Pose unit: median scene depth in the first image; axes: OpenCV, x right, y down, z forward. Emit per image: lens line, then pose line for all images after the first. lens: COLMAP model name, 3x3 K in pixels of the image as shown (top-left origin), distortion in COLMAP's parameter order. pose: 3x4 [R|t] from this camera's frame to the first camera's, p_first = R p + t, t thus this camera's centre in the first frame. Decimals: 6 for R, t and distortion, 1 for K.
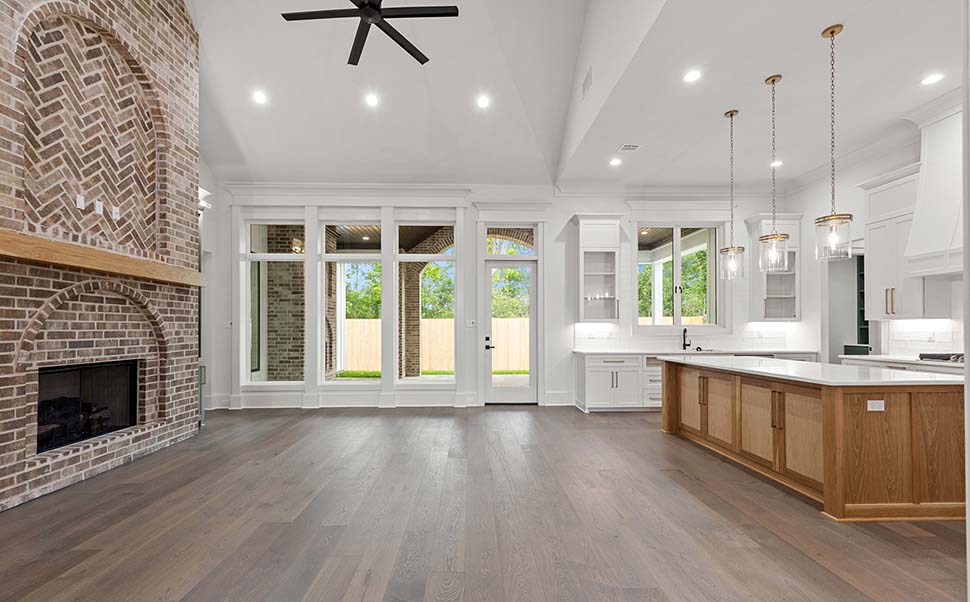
lens RADIAL K [[427.4, 0, 483.8], [0, 427.4, 326.0], [0, 0, 1]] dist [0.000478, 0.000054]
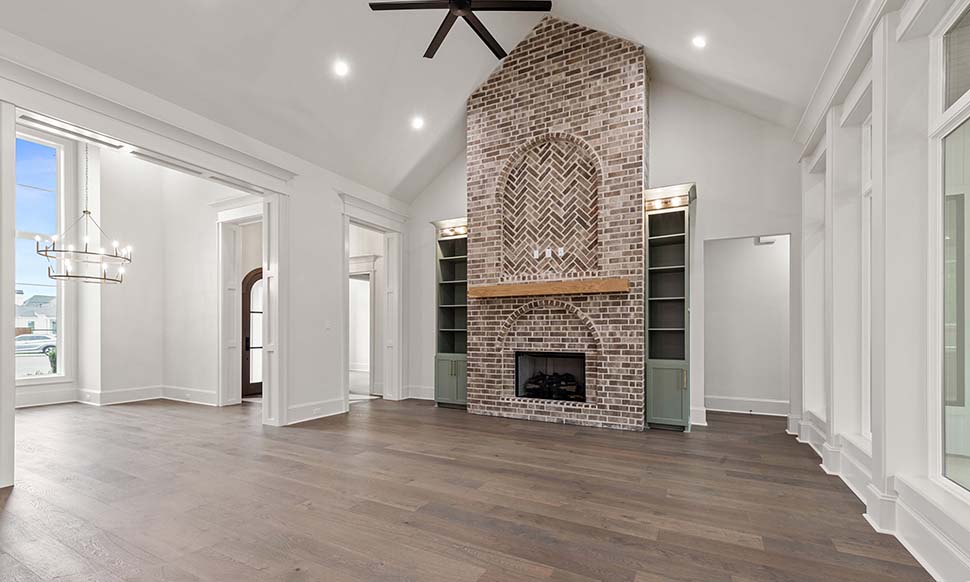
lens RADIAL K [[409.2, 0, 485.3], [0, 409.2, 332.6], [0, 0, 1]] dist [0.000256, 0.000021]
pose [[-0.502807, 0.001985, -0.864396, 0.504327], [0.005490, 0.999985, -0.000897, 0.014148], [0.864381, -0.005197, -0.502810, 1.530563]]
